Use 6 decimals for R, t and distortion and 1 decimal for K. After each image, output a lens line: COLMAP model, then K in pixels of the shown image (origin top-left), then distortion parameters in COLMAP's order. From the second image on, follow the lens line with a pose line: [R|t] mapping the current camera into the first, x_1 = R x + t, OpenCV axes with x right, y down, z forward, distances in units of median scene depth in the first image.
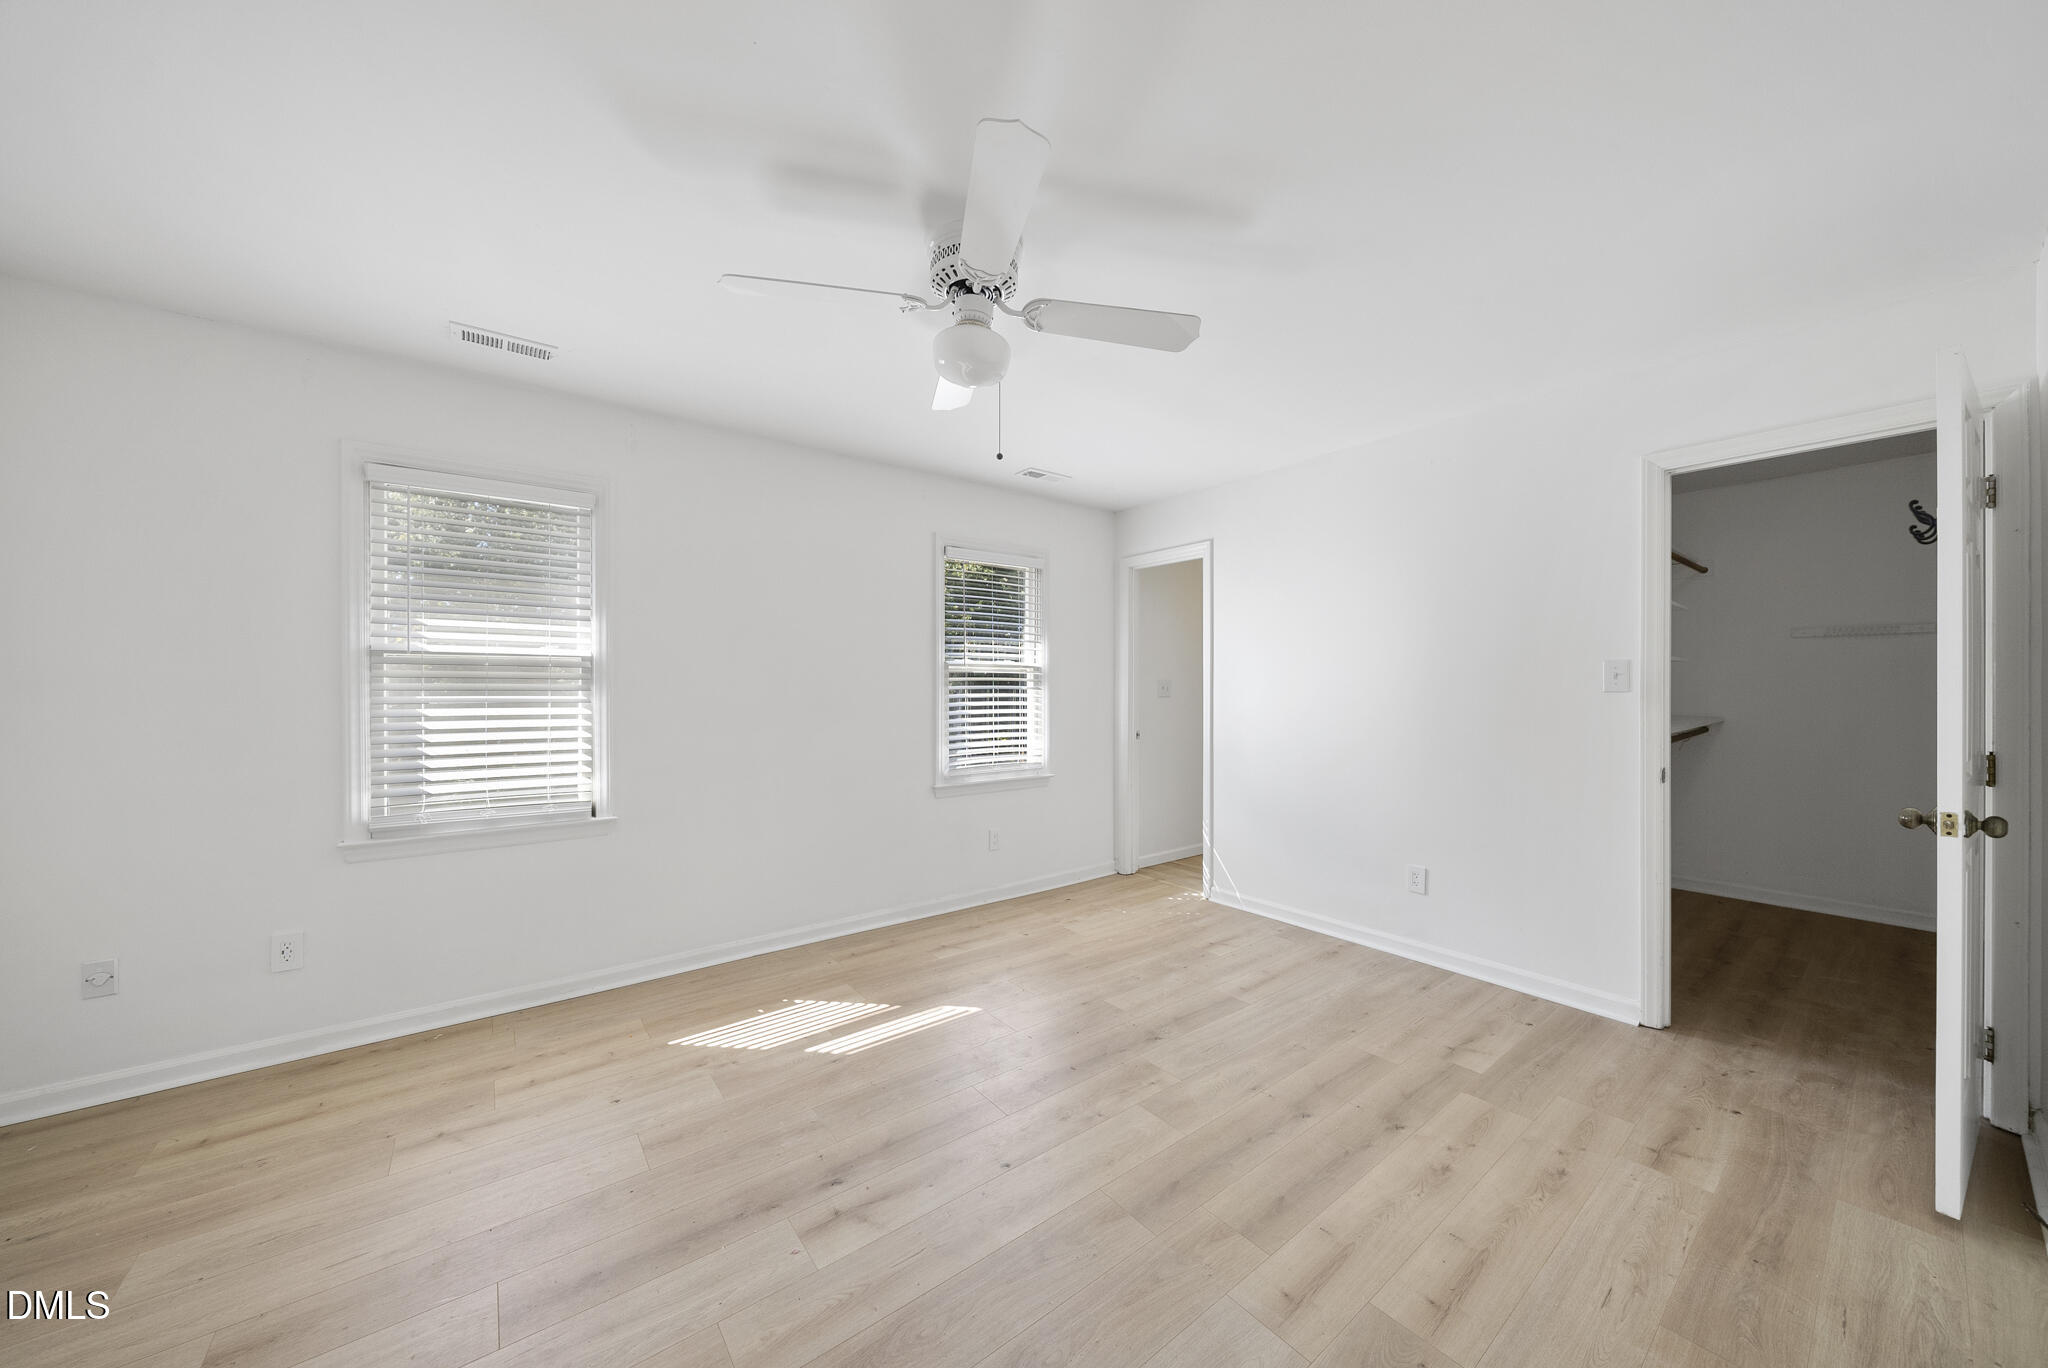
lens RADIAL K [[704.1, 0, 1025.8], [0, 704.1, 686.5], [0, 0, 1]] dist [-0.003806, -0.000888]
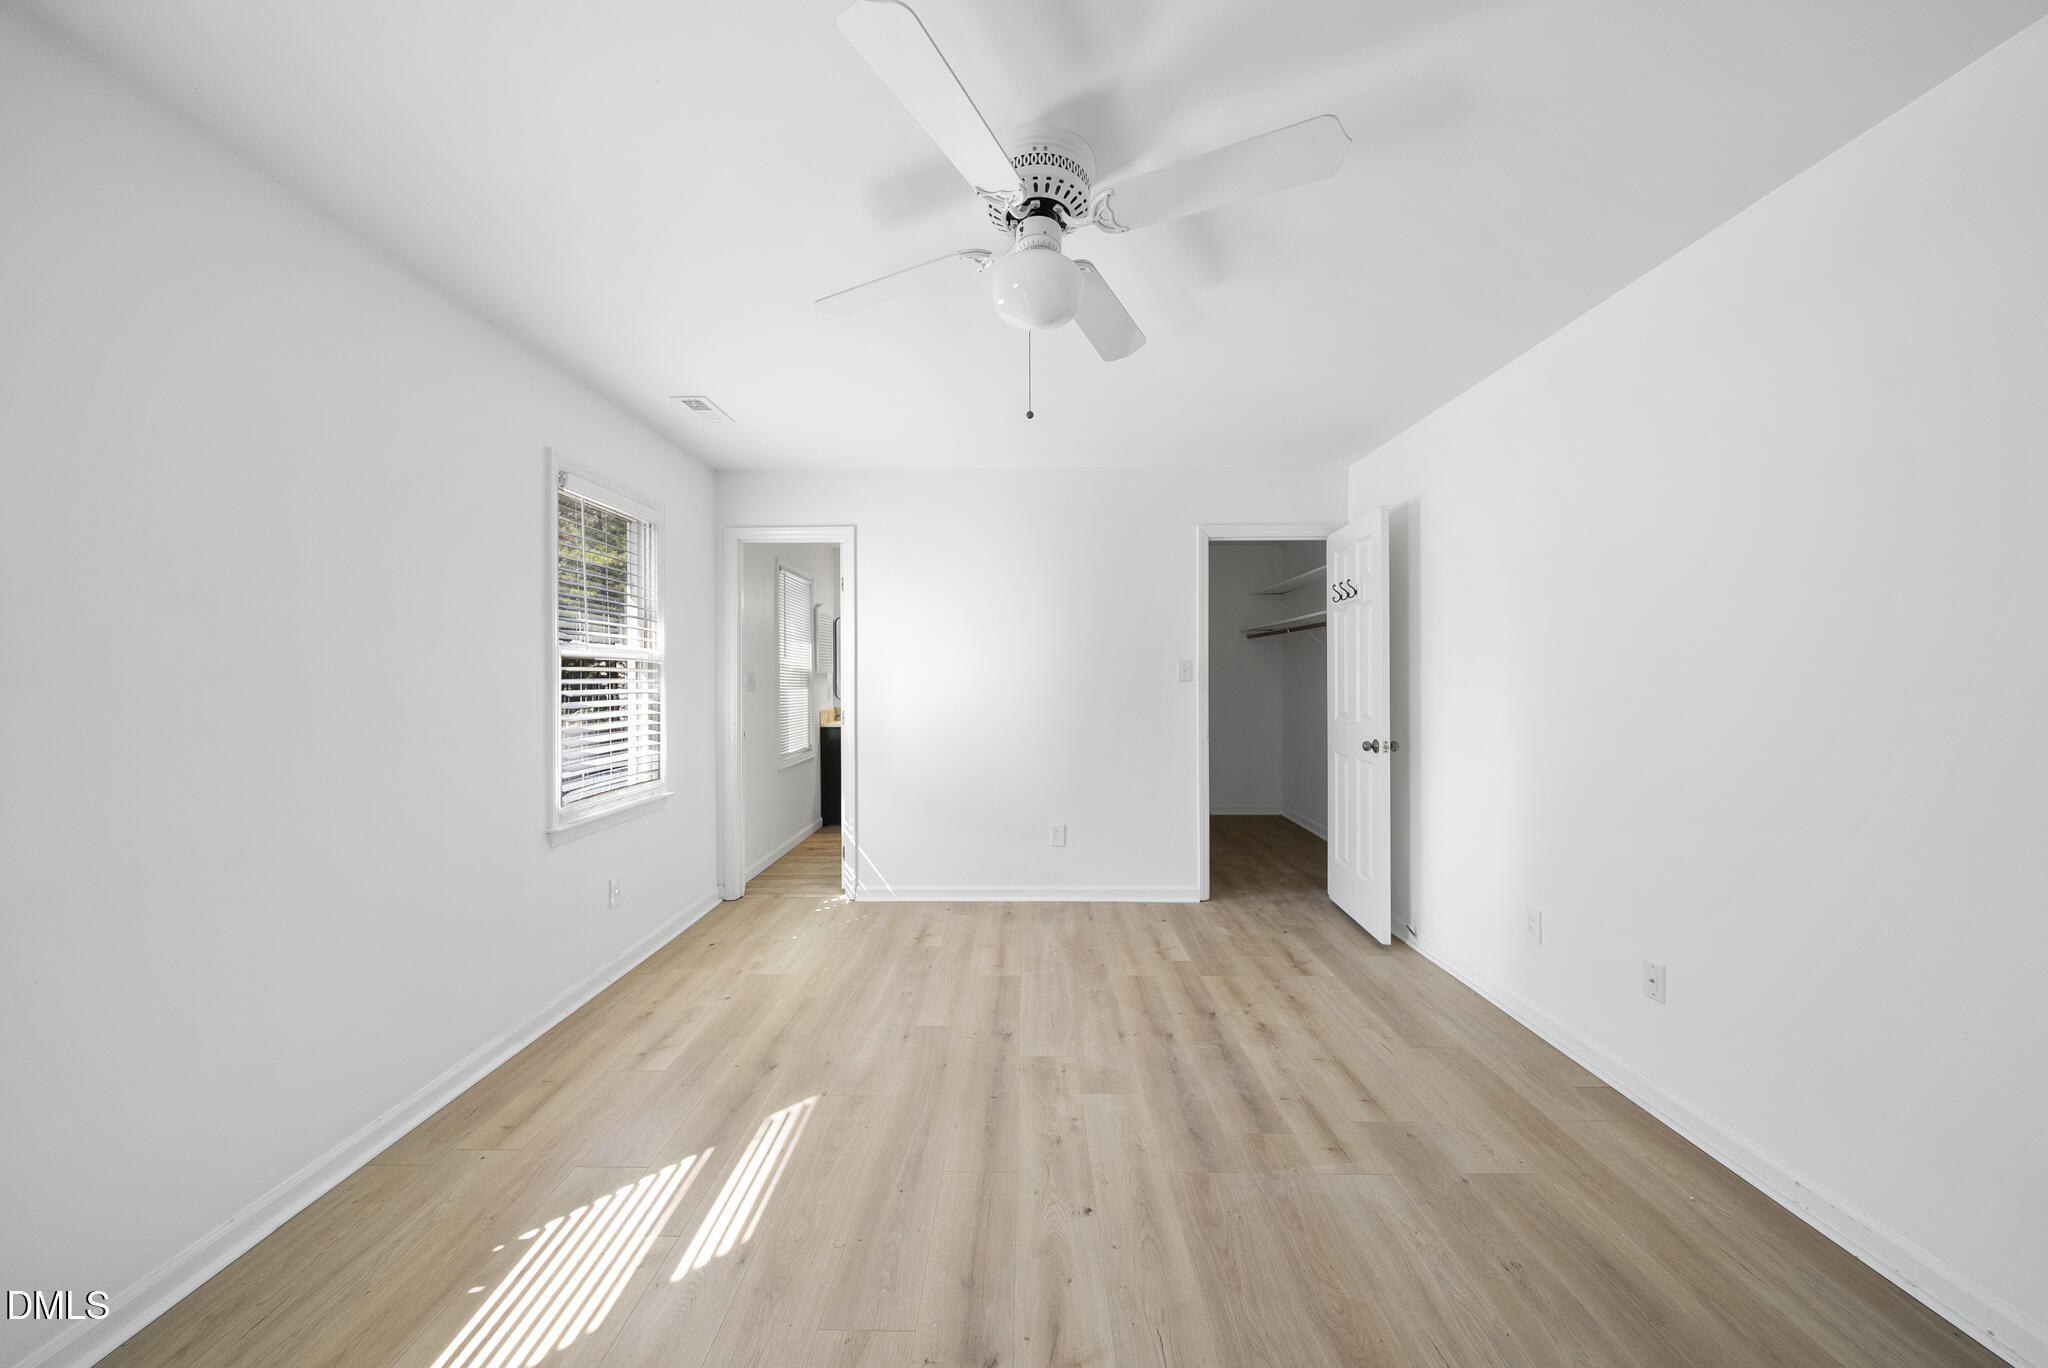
lens RADIAL K [[704.1, 0, 1018.8], [0, 704.1, 678.6], [0, 0, 1]] dist [-0.003806, -0.000888]
pose [[0.620990, -0.003526, 0.783811, -0.481259], [0.002526, 0.999994, 0.002497, -0.002619], [-0.783814, 0.000429, 0.620995, 0.311587]]
